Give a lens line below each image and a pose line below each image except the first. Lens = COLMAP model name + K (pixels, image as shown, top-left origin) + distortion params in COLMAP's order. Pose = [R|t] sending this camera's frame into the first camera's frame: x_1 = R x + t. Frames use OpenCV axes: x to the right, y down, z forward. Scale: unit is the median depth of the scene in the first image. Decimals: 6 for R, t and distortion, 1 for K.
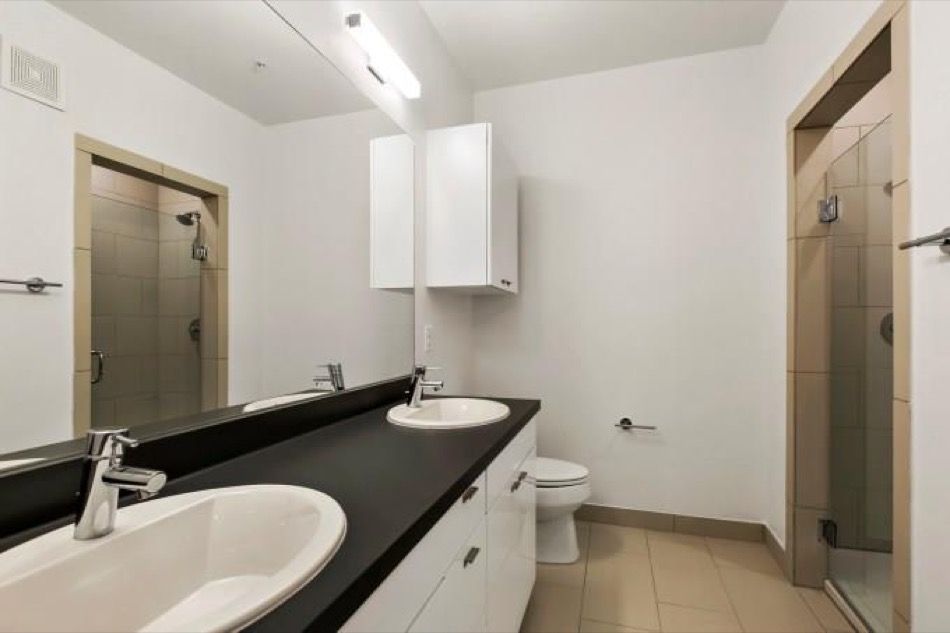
lens RADIAL K [[454.1, 0, 475.5], [0, 454.1, 327.2], [0, 0, 1]] dist [0.000769, 0.001474]
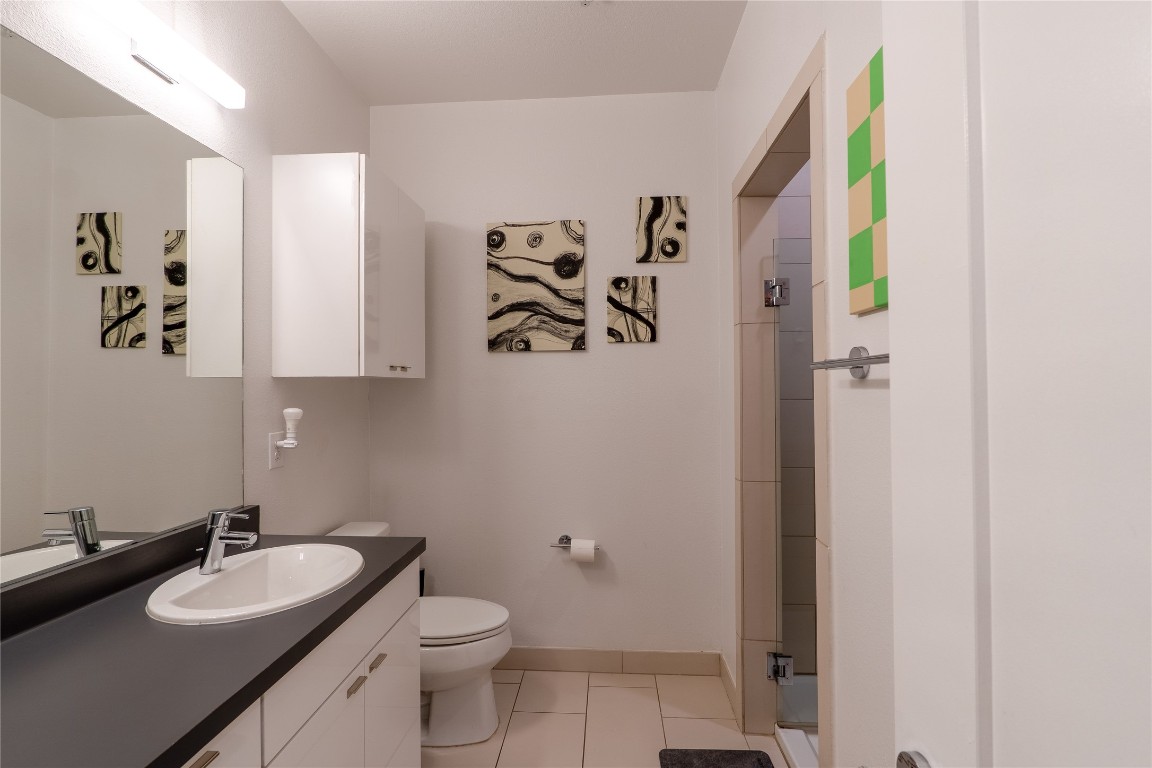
lens RADIAL K [[547.1, 0, 573.3], [0, 547.1, 379.2], [0, 0, 1]] dist [-0.000125, 0.000522]
pose [[0.973396, 0.000975, 0.229126, 0.161494], [0.001799, 0.999928, -0.011898, -0.079403], [-0.229121, 0.011993, 0.973324, 0.077521]]
